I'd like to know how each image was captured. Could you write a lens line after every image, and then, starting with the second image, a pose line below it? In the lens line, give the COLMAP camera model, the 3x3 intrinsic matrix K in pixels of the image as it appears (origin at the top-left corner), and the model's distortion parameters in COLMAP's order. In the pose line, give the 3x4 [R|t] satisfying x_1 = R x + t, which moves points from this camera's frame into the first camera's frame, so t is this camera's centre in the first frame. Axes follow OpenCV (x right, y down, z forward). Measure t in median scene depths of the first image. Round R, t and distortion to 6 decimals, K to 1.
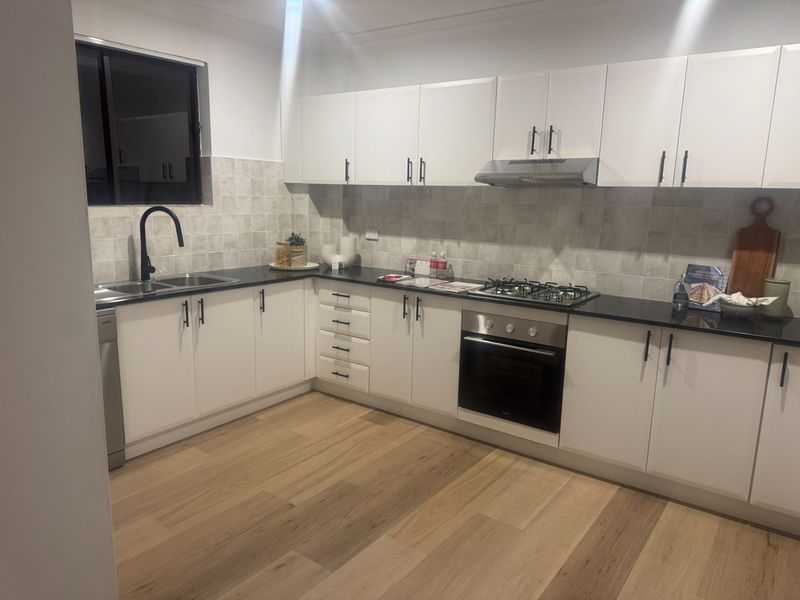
lens RADIAL K [[563.8, 0, 390.1], [0, 563.8, 309.7], [0, 0, 1]] dist [0.024671, -0.033316]
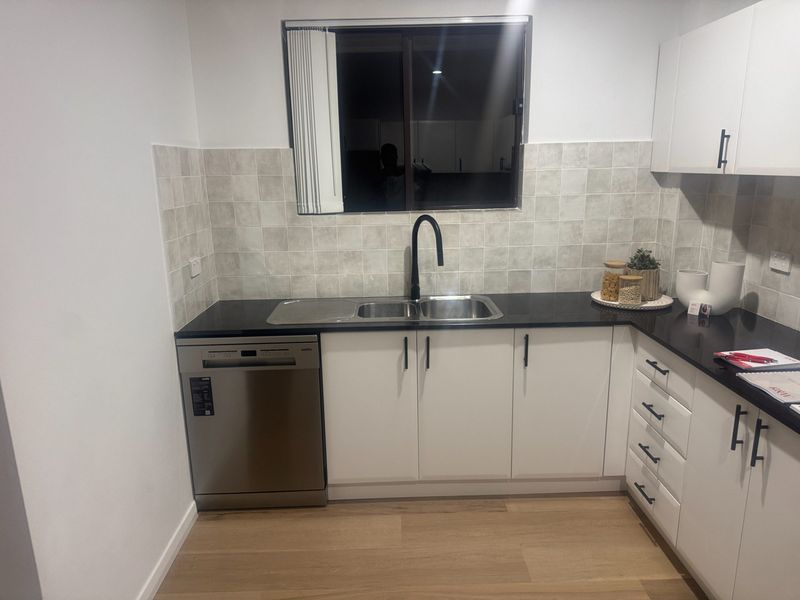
lens RADIAL K [[563.8, 0, 396.0], [0, 563.8, 304.9], [0, 0, 1]] dist [0.024671, -0.033316]
pose [[0.598338, 0.148571, -0.787349, 0.200458], [-0.123718, 0.988005, 0.092416, -0.106882], [0.791635, 0.042113, 0.609541, 0.411708]]
